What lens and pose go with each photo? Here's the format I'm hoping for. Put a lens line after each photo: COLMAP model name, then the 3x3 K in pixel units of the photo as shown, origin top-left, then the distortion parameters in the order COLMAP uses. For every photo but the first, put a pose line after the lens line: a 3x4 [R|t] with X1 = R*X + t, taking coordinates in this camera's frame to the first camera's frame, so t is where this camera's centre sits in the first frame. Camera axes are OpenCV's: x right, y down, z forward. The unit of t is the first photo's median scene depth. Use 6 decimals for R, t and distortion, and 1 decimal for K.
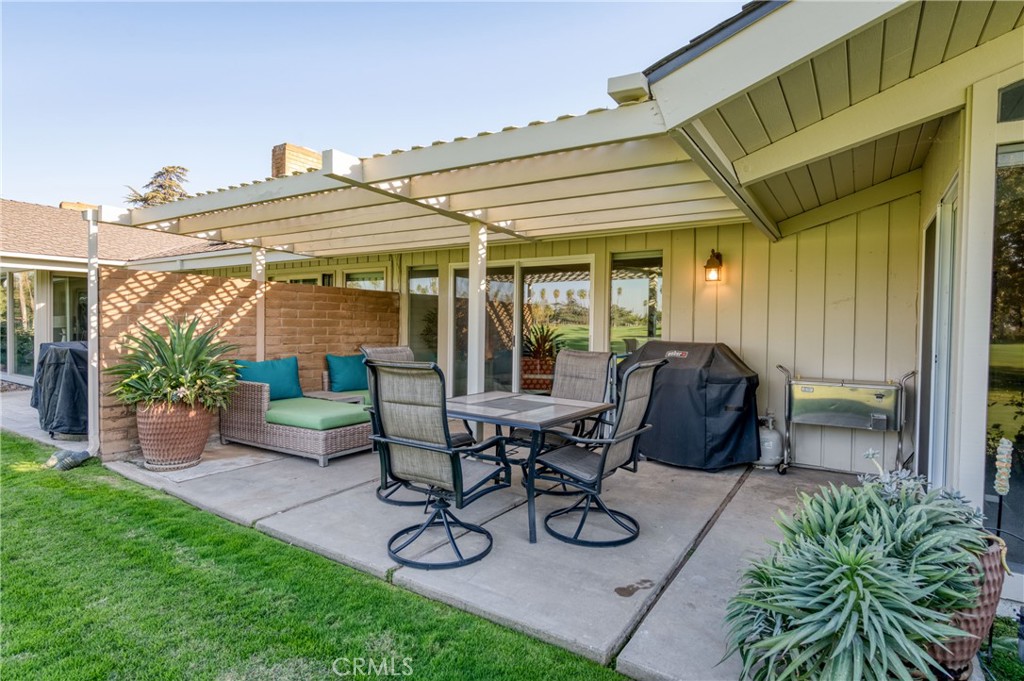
lens RADIAL K [[558.2, 0, 506.3], [0, 558.2, 343.0], [0, 0, 1]] dist [0.003103, -0.000744]
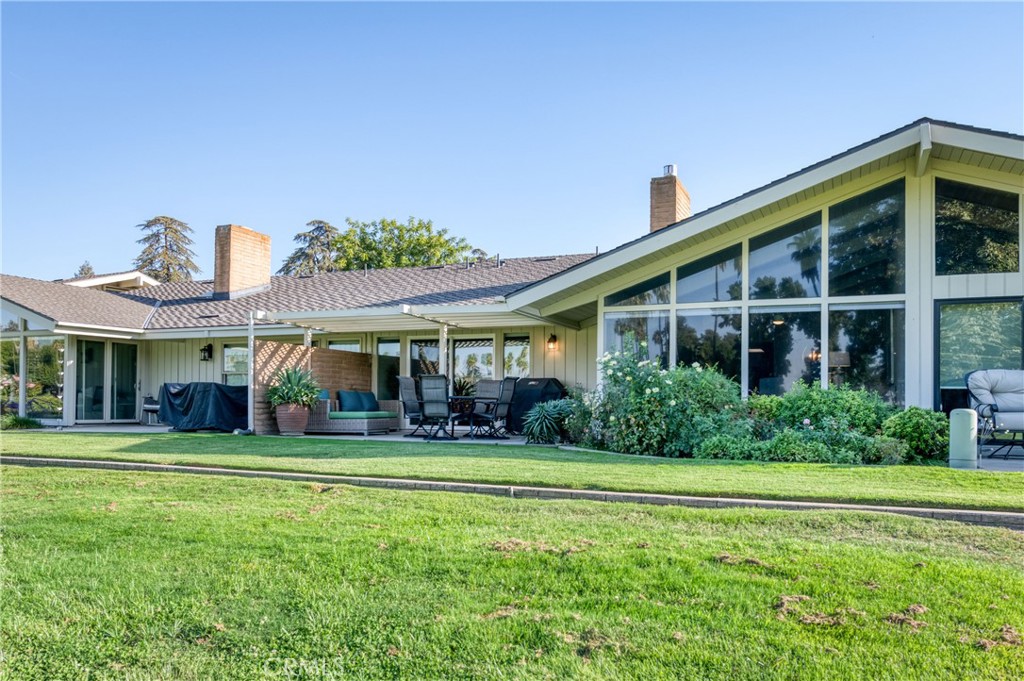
lens RADIAL K [[685.7, 0, 511.4], [0, 685.7, 341.5], [0, 0, 1]] dist [0.006026, 0.000355]
pose [[0.985451, 0.009745, 0.169683, -0.179082], [0.009488, 0.993644, -0.112169, 0.125840], [-0.169697, 0.112147, 0.979094, -1.261637]]
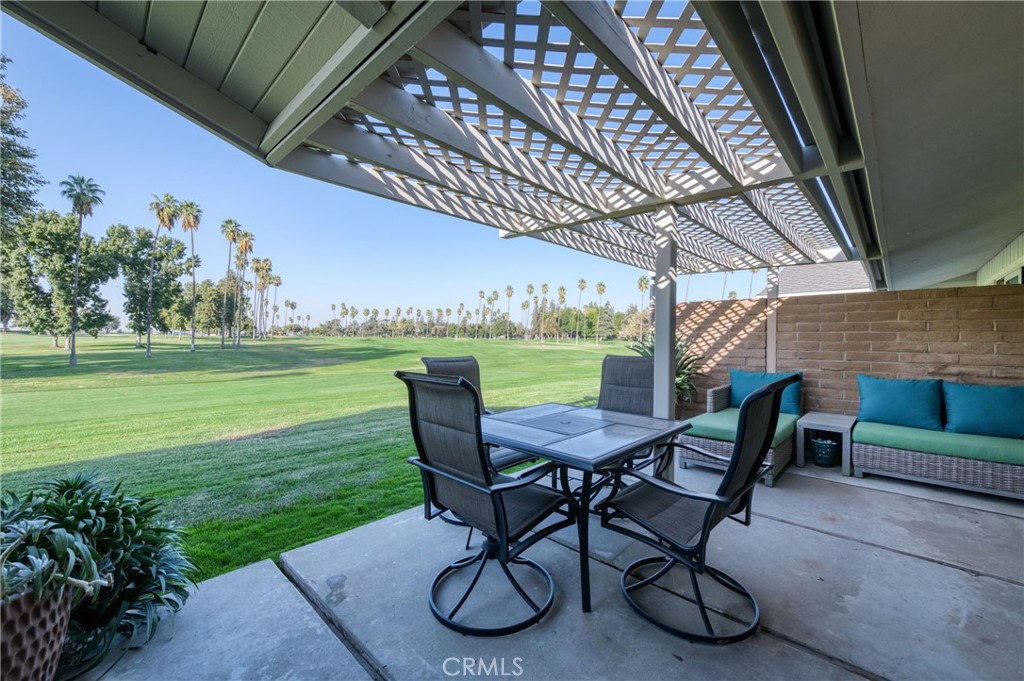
lens RADIAL K [[403.1, 0, 512.3], [0, 403.1, 343.6], [0, 0, 1]] dist [-0.000960, -0.000446]
pose [[-0.192741, -0.001036, -0.981249, 0.407350], [-0.030655, 0.999518, 0.004966, -0.013224], [0.980771, 0.031037, -0.192680, 0.657807]]
